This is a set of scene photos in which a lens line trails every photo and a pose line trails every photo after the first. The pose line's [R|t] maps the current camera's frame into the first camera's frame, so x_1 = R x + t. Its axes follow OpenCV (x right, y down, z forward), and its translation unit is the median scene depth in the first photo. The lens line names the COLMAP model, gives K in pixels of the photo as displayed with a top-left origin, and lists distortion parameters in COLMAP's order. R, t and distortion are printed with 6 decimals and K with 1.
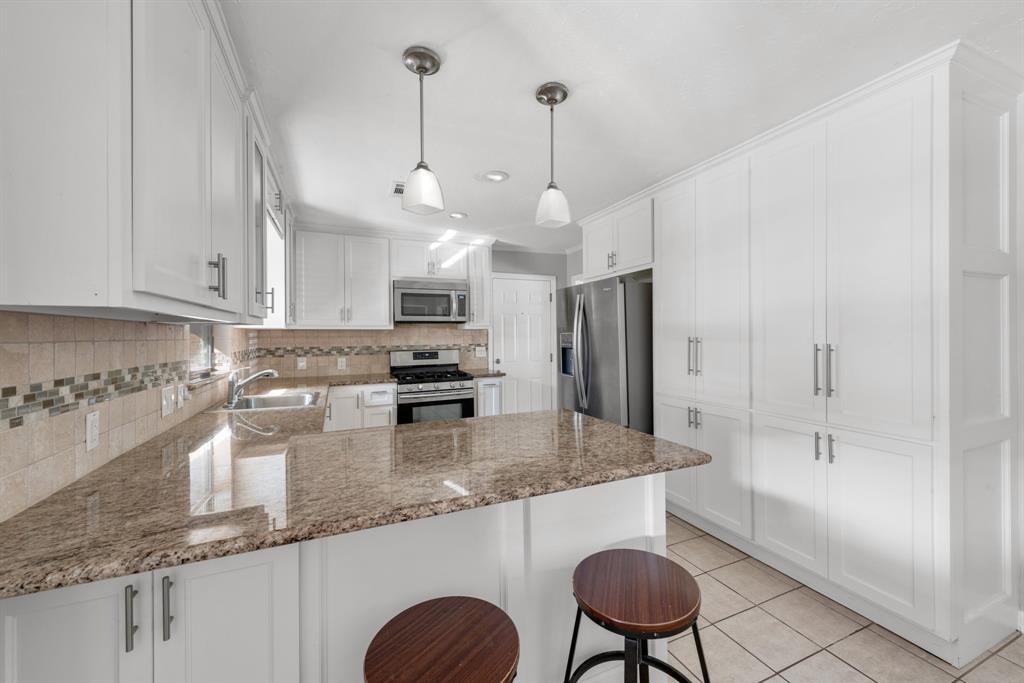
lens RADIAL K [[405.6, 0, 521.2], [0, 405.6, 334.8], [0, 0, 1]] dist [0.011237, -0.001952]
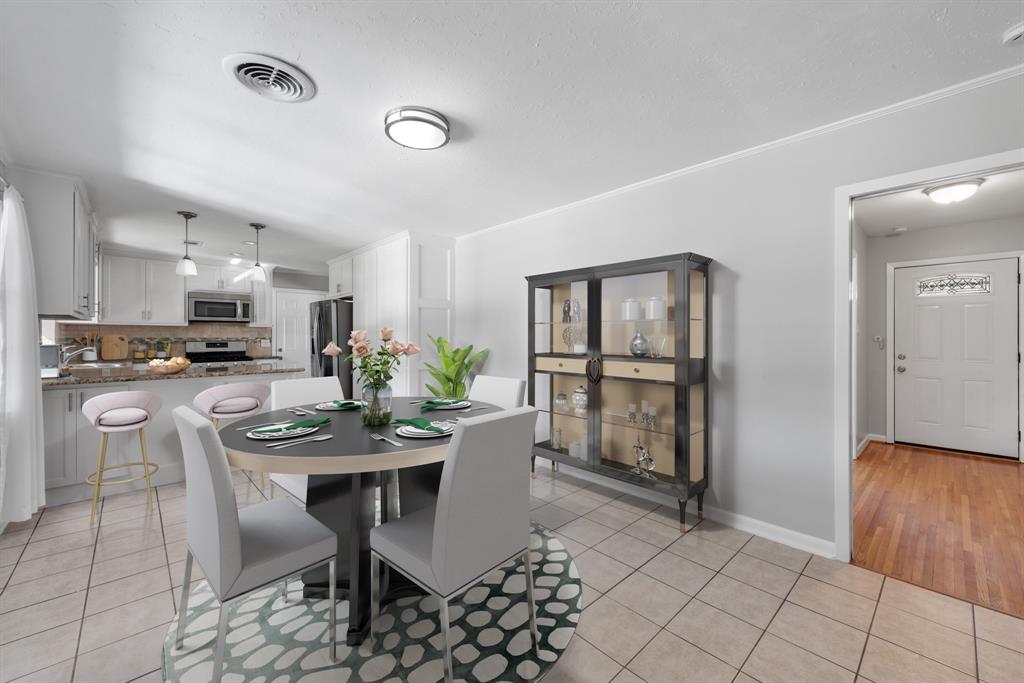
lens RADIAL K [[405.6, 0, 518.1], [0, 405.6, 334.0], [0, 0, 1]] dist [0.011237, -0.001952]
pose [[0.946093, 0.010293, 0.323731, 0.322923], [-0.007599, 0.999925, -0.009584, 0.020108], [-0.323806, 0.006607, 0.946101, -0.745335]]
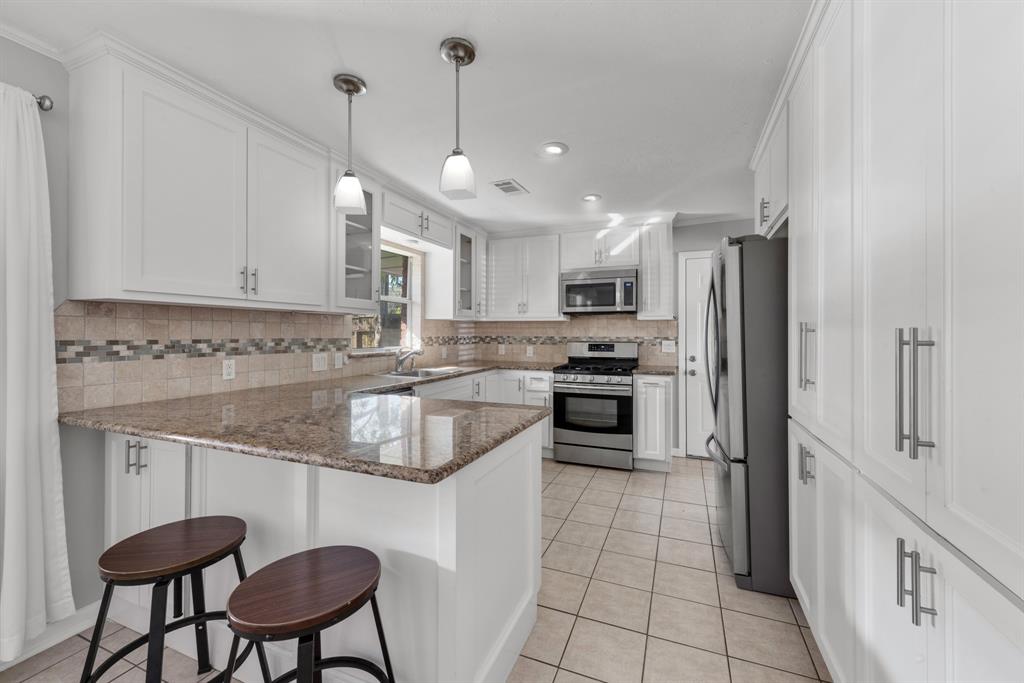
lens RADIAL K [[405.6, 0, 517.0], [0, 405.6, 331.9], [0, 0, 1]] dist [0.011237, -0.001952]
pose [[0.689416, 0.008831, -0.724312, 0.355976], [-0.009401, 0.999951, 0.003245, 0.013277], [0.724304, 0.004572, 0.689465, 0.200759]]
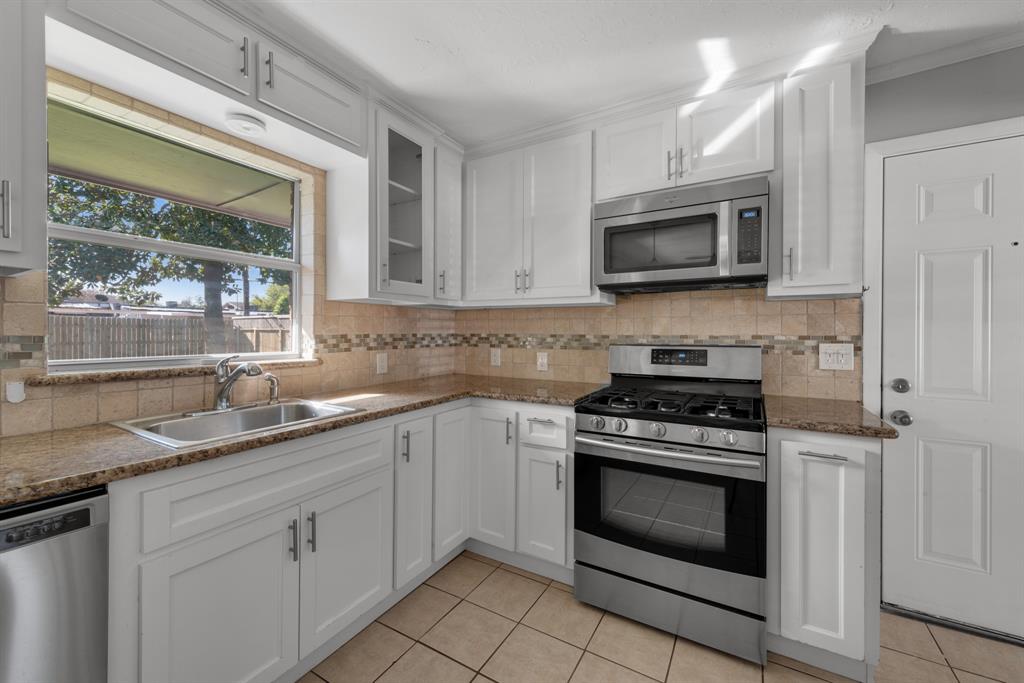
lens RADIAL K [[405.6, 0, 516.8], [0, 405.6, 335.3], [0, 0, 1]] dist [0.011237, -0.001952]
pose [[0.581881, 0.017236, -0.813091, 0.047258], [-0.008752, 0.999850, 0.014931, 0.021786], [0.813227, -0.001572, 0.581945, 0.612526]]
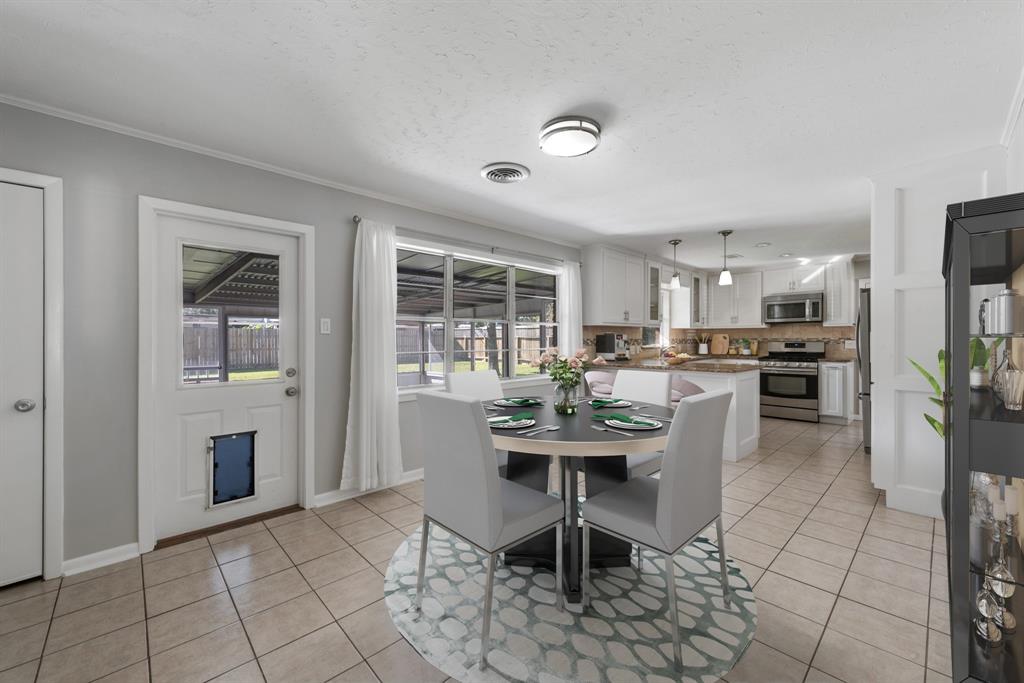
lens RADIAL K [[405.6, 0, 515.6], [0, 405.6, 338.0], [0, 0, 1]] dist [0.011237, -0.001952]
pose [[0.334083, 0.006615, -0.942520, 0.864984], [-0.000368, 0.999976, 0.006887, 0.017016], [0.942543, -0.001954, 0.334078, -0.454603]]
